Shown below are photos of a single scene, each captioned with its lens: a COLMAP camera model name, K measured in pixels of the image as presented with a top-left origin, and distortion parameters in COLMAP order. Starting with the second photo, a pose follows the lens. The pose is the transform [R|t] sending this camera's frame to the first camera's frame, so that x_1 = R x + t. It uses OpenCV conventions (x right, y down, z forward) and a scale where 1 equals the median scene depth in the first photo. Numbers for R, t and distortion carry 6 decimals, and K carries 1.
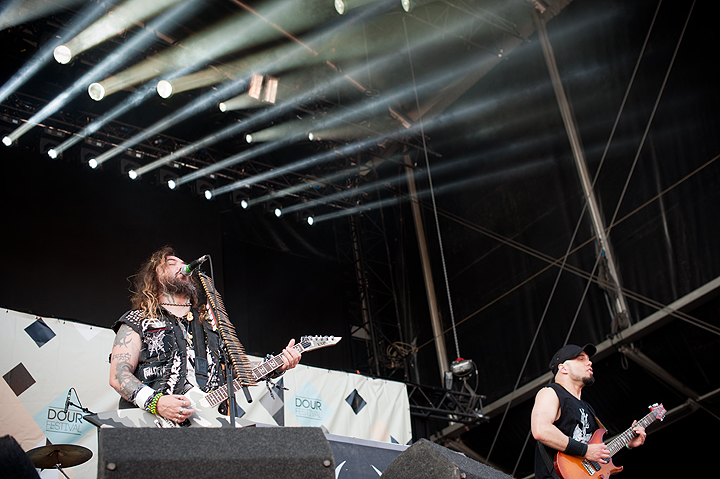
lens RADIAL K [[1060.5, 0, 360.0], [0, 1060.5, 239.5], [0, 0, 1]] dist [-0.120152, 0.027372]
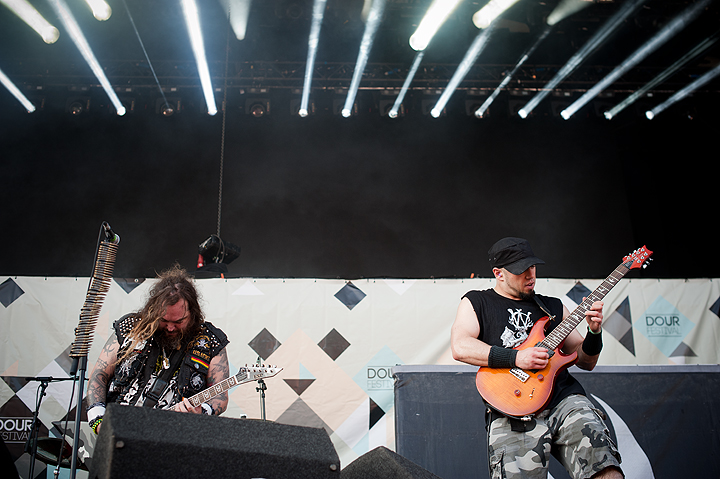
lens RADIAL K [[1024.6, 0, 360.0], [0, 1024.6, 239.5], [0, 0, 1]] dist [-0.149768, 0.091790]
pose [[0.840937, -0.187534, -0.507598, 0.213261], [0.214007, 0.976812, -0.006342, 0.044132], [0.497017, -0.103296, 0.861570, 0.158030]]
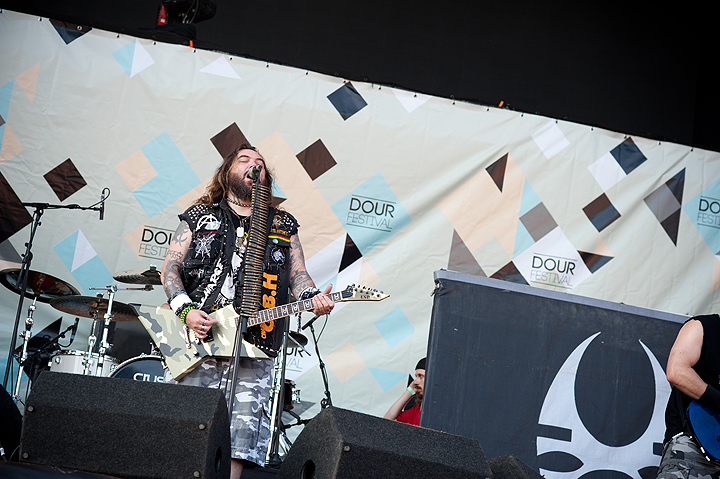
lens RADIAL K [[1668.0, 0, 335.1], [0, 1668.0, 238.8], [0, 0, 1]] dist [-0.017189, -0.756383]
pose [[0.891624, 0.110208, -0.439160, 0.252129], [0.003102, 0.968415, 0.249324, -0.124508], [0.452767, -0.223666, 0.863120, -0.118349]]
